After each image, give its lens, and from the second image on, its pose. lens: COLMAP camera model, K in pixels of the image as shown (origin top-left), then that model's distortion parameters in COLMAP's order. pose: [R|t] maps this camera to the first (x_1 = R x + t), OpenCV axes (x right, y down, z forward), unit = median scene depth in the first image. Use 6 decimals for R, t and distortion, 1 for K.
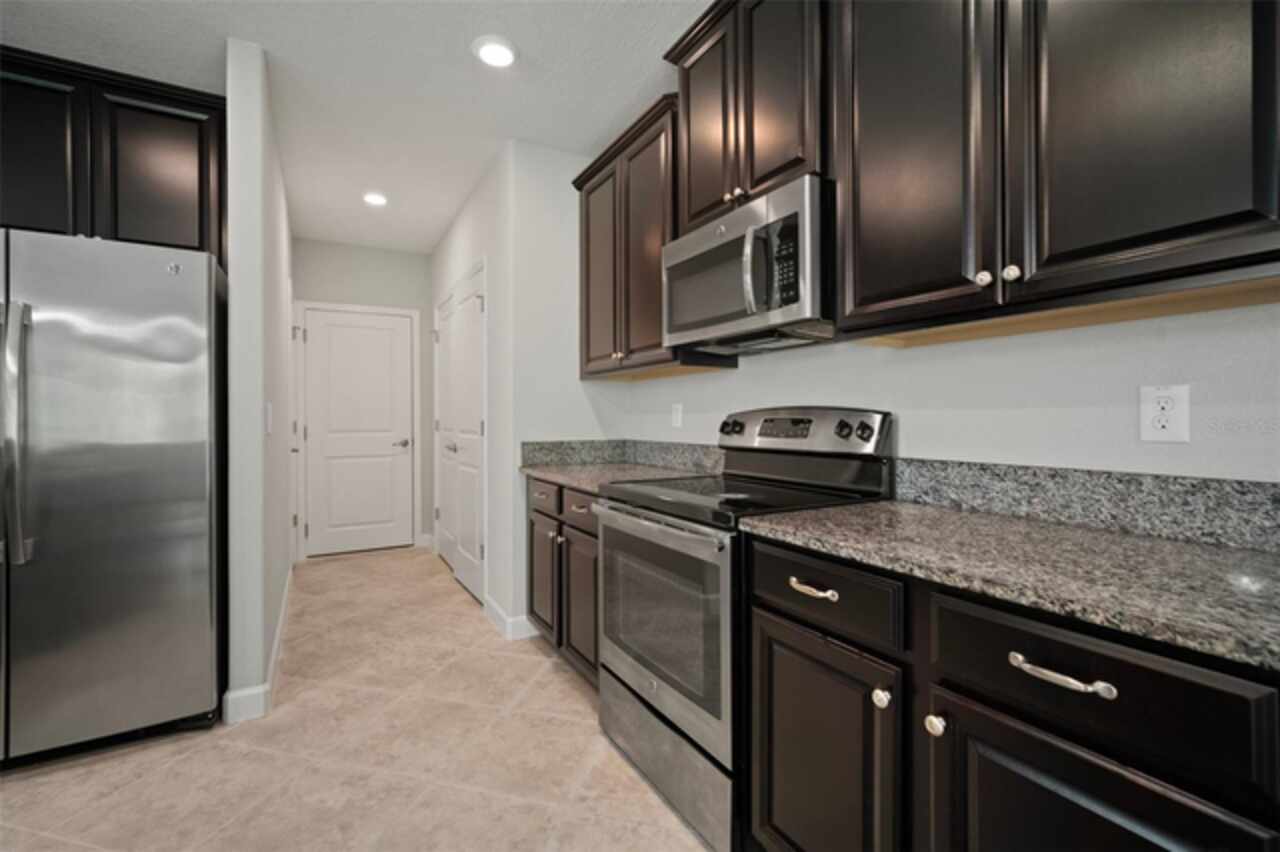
lens RADIAL K [[544.2, 0, 625.2], [0, 544.2, 418.5], [0, 0, 1]] dist [0.000417, 0.000057]
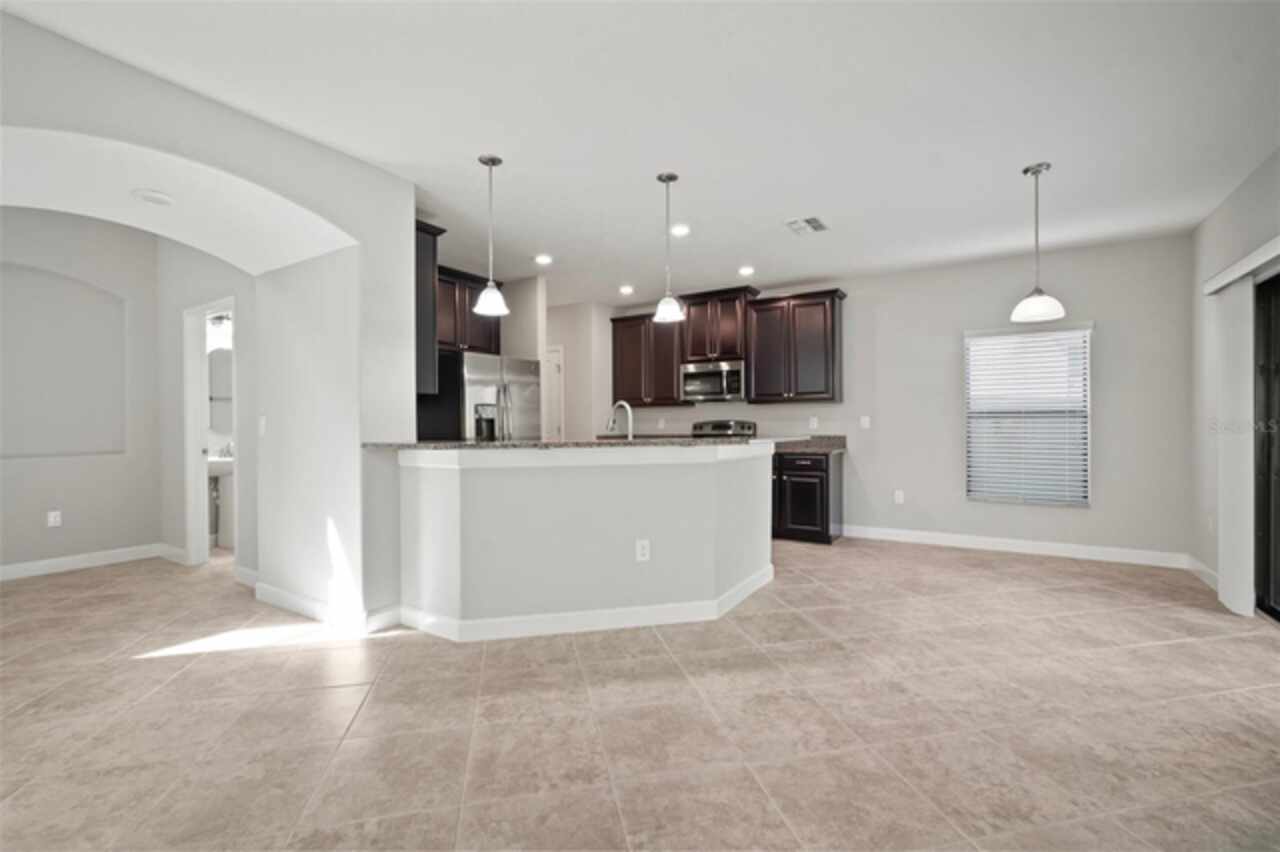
lens RADIAL K [[556.1, 0, 638.9], [0, 556.1, 427.8], [0, 0, 1]] dist [-0.003678, 0.000302]
pose [[0.882884, -0.004544, 0.469569, -0.914449], [0.002982, 0.999987, 0.004069, 0.001553], [-0.469581, -0.002192, 0.882886, -0.891282]]
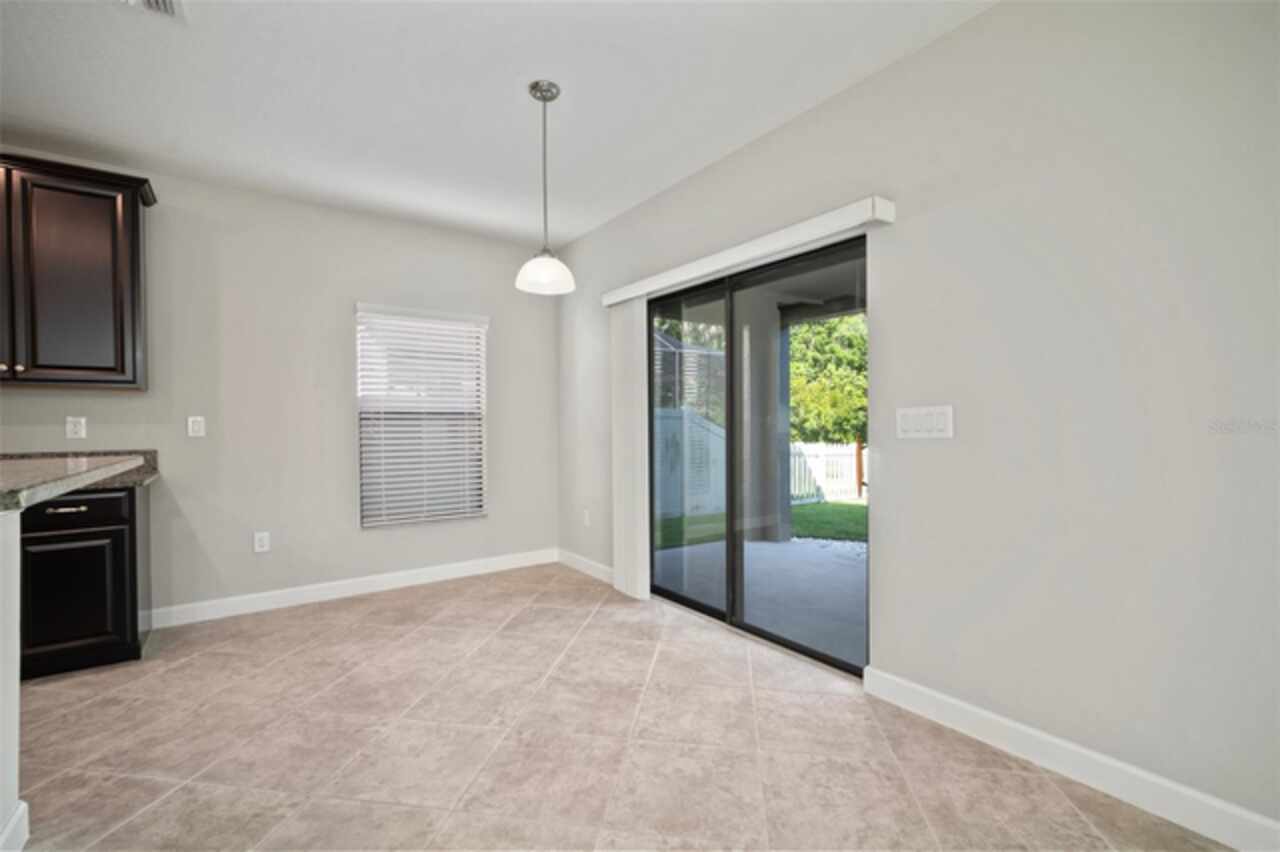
lens RADIAL K [[556.1, 0, 638.9], [0, 556.1, 427.8], [0, 0, 1]] dist [-0.003678, 0.000302]
pose [[-0.109183, -0.003590, 0.994015, -0.611992], [0.008244, 0.999956, 0.004517, -0.000693], [-0.993987, 0.008687, -0.109149, -0.435064]]
